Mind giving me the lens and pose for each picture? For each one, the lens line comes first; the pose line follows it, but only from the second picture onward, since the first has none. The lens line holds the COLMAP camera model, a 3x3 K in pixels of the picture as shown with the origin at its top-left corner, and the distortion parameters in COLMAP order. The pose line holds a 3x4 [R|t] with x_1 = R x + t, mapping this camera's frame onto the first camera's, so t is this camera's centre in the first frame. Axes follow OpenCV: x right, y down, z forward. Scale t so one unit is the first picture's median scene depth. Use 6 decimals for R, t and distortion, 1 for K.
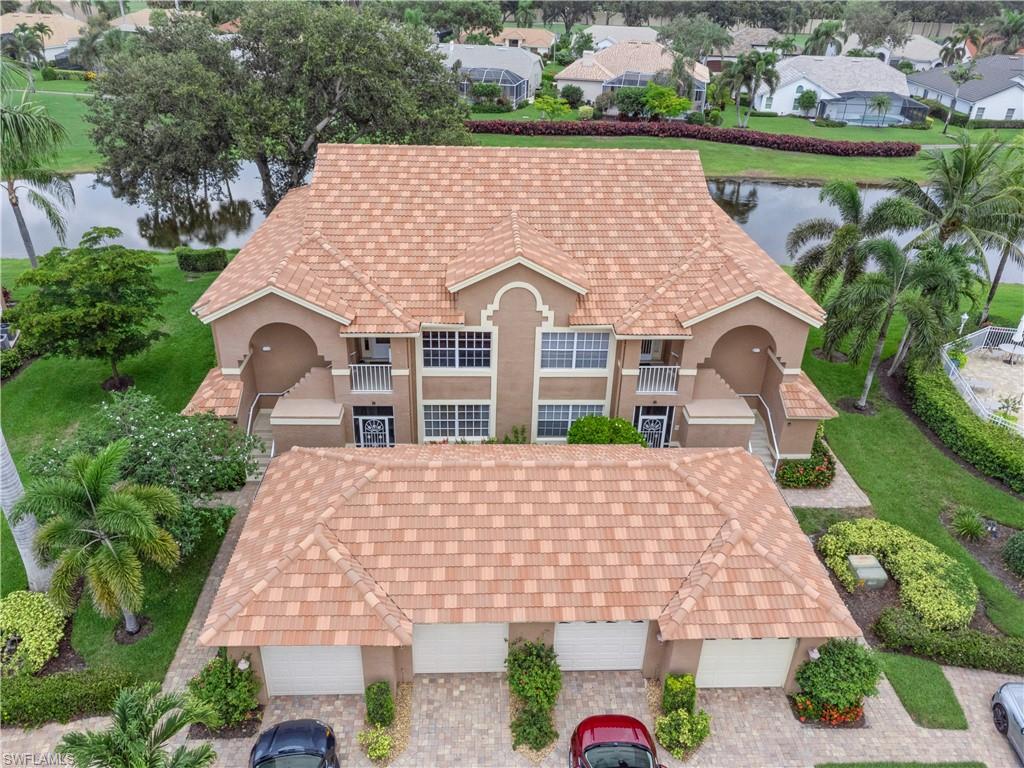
lens RADIAL K [[759.2, 0, 514.6], [0, 759.2, 378.3], [0, 0, 1]] dist [0.015302, 0.009775]
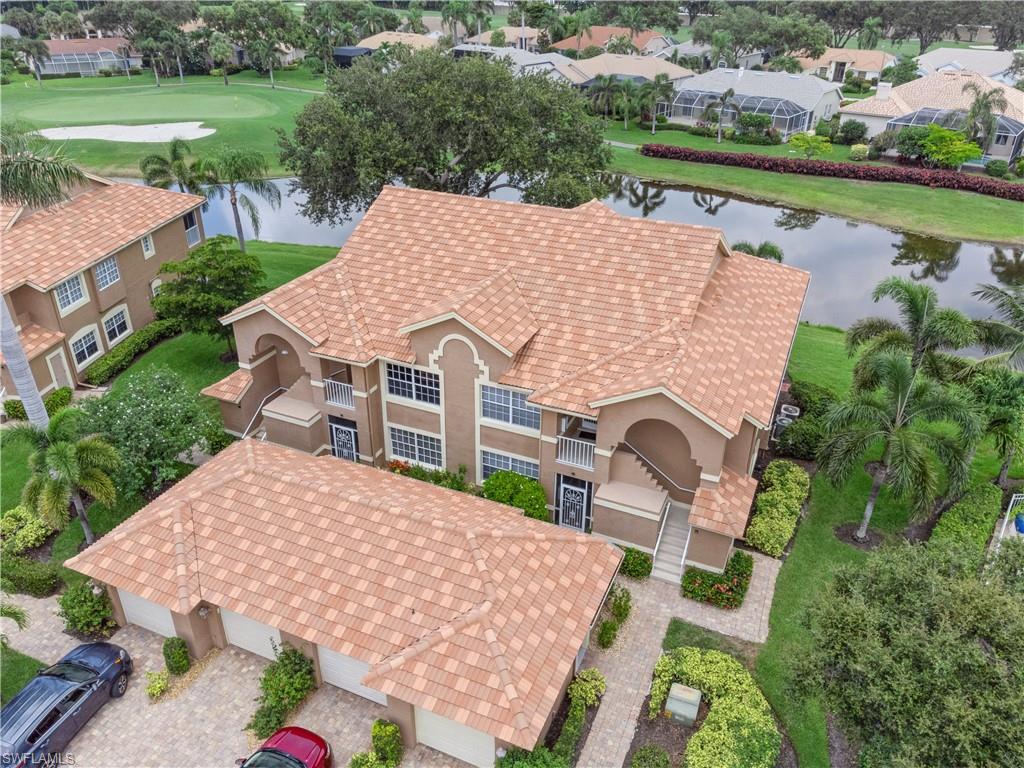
lens RADIAL K [[759.2, 0, 514.6], [0, 759.2, 378.3], [0, 0, 1]] dist [0.015302, 0.009775]
pose [[0.898192, 0.194296, -0.394334, 0.484996], [-0.197627, 0.979735, 0.032592, -0.109896], [0.392675, 0.048657, 0.918389, 0.036906]]
